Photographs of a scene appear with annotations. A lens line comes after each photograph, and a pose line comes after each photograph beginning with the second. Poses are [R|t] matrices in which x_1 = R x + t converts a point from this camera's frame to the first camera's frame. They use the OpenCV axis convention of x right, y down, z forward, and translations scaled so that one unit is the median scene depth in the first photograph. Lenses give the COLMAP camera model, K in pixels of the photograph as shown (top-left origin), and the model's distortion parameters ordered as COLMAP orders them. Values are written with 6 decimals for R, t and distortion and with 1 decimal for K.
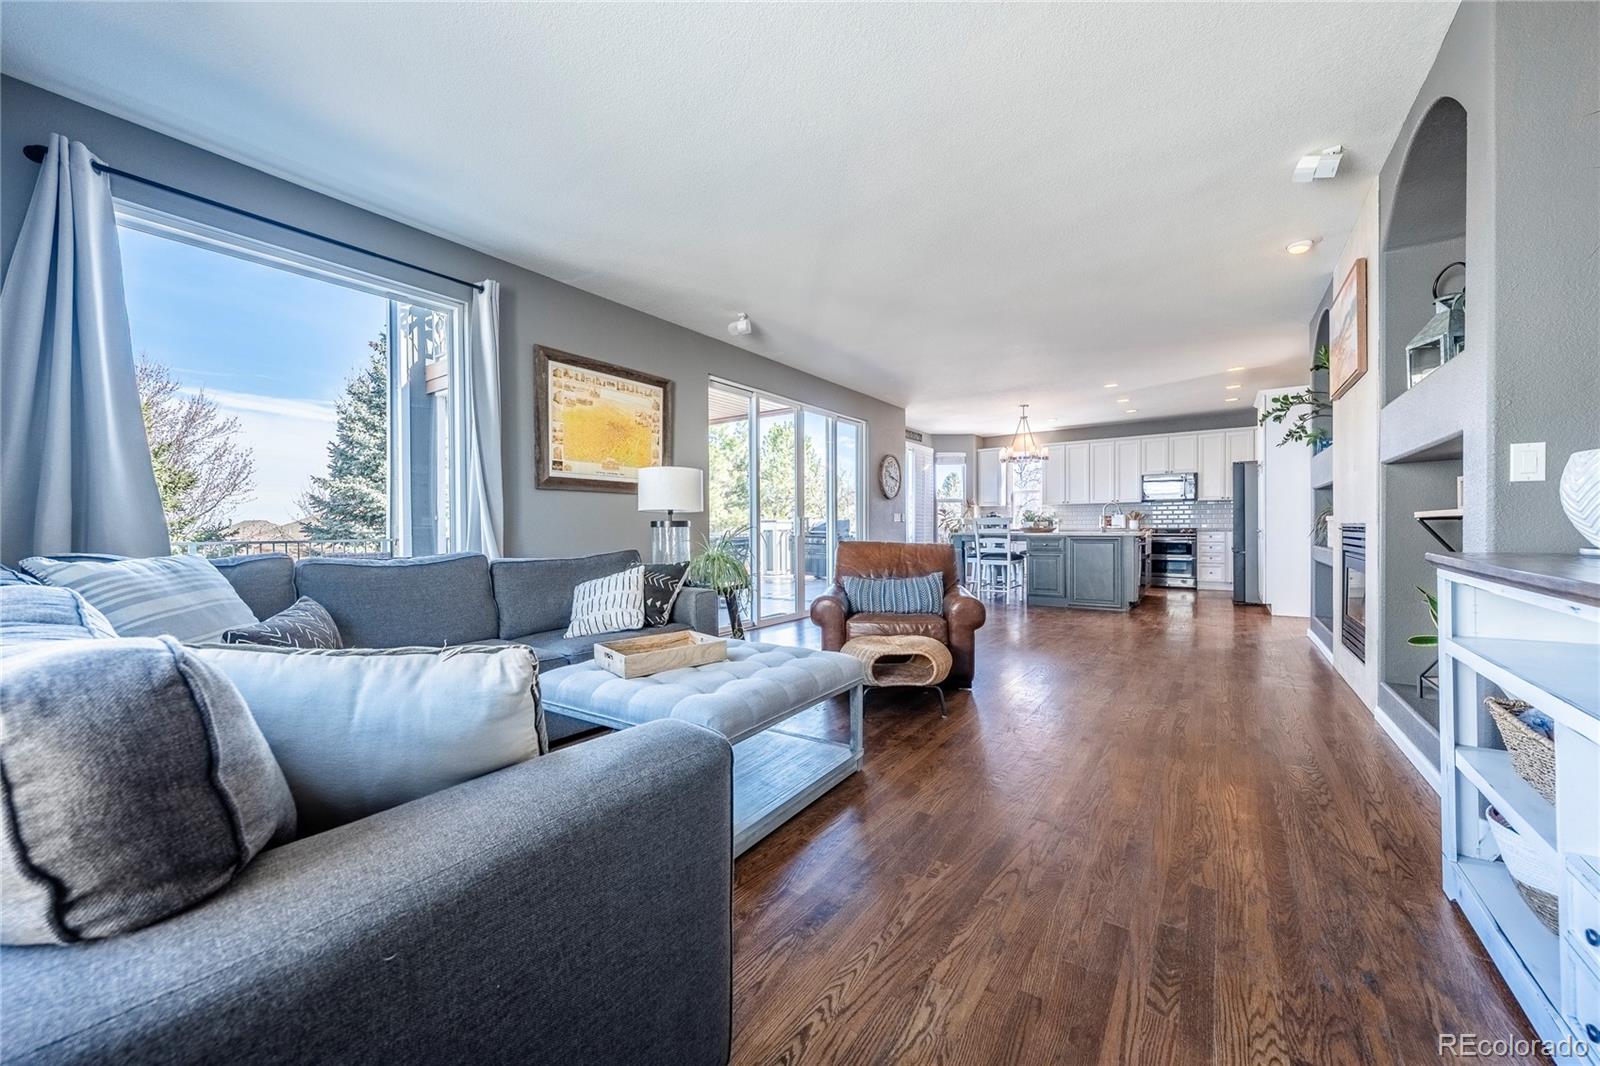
lens RADIAL K [[601.1, 0, 800.1], [0, 601.1, 532.9], [0, 0, 1]] dist [-0.003400, 0.000168]
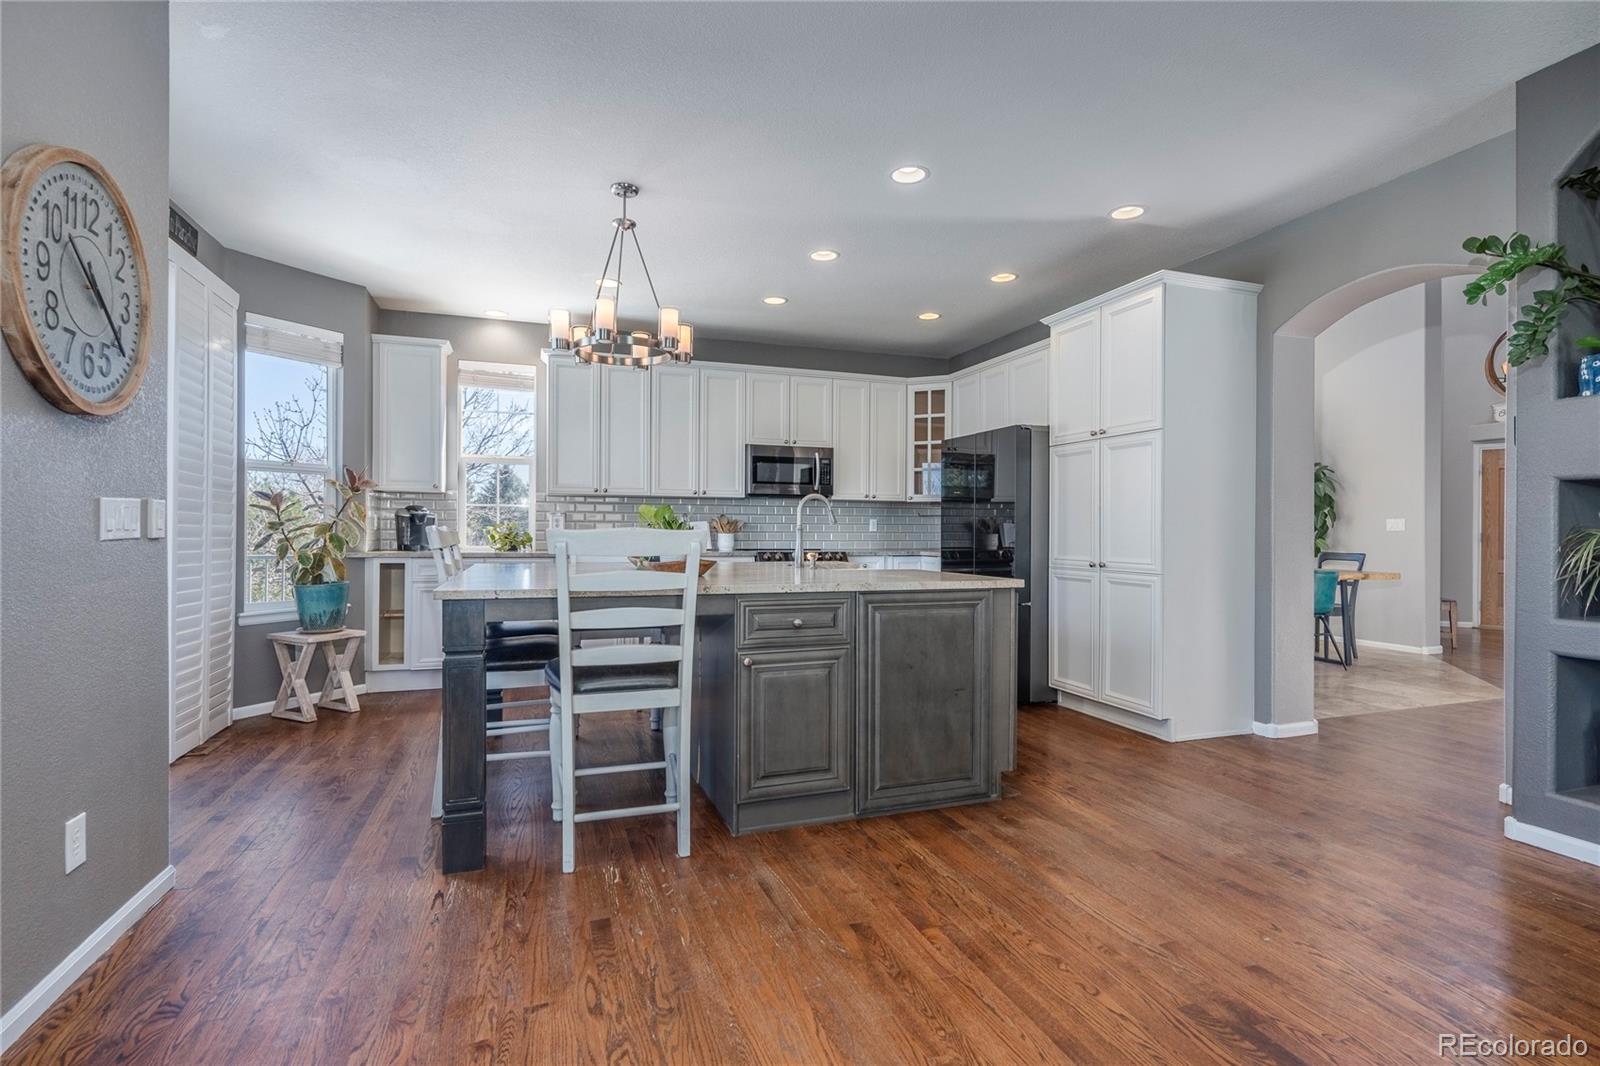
lens RADIAL K [[757.2, 0, 790.5], [0, 757.2, 531.8], [0, 0, 1]] dist [0.001905, -0.001536]
pose [[0.577191, 0.009364, 0.816555, 0.147788], [-0.003785, 0.999954, -0.008791, -0.033648], [-0.816600, 0.001983, 0.577200, 1.182591]]
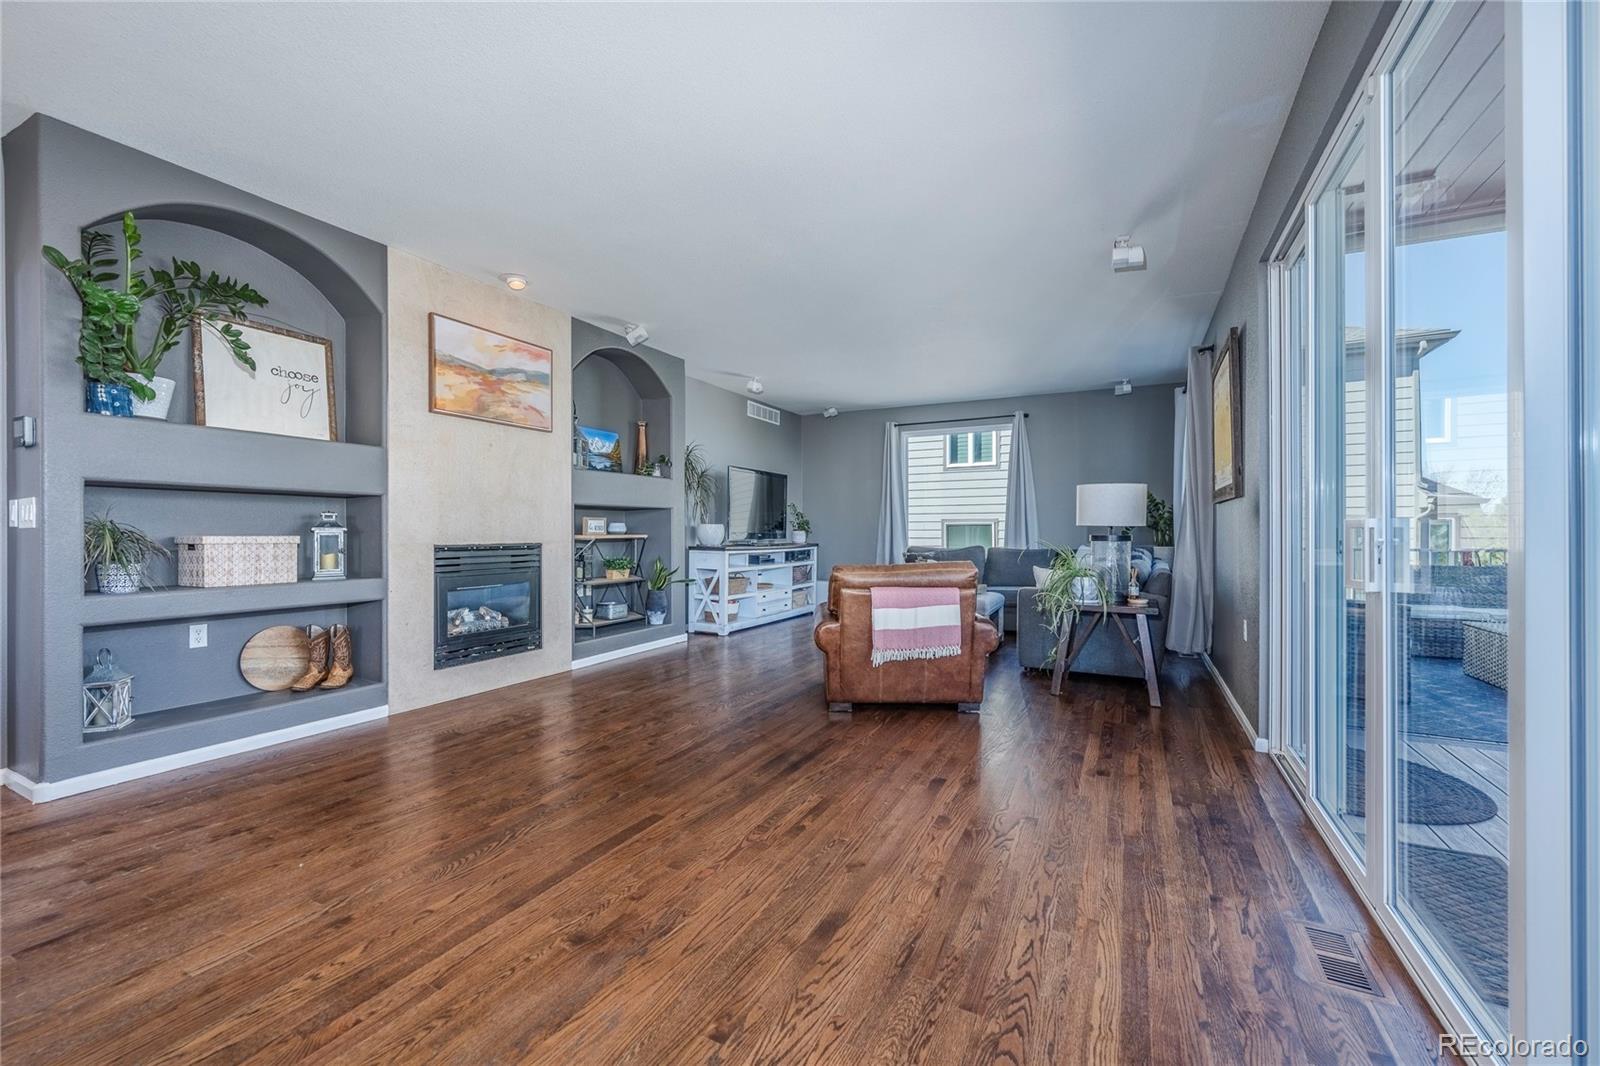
lens RADIAL K [[606.8, 0, 815.5], [0, 606.8, 527.6], [0, 0, 1]] dist [0.001518, -0.000354]
pose [[-0.986793, 0.007931, -0.161794, 0.372724], [0.007693, 0.999968, 0.002099, -0.033199], [0.161806, 0.000827, -0.986822, 1.657805]]
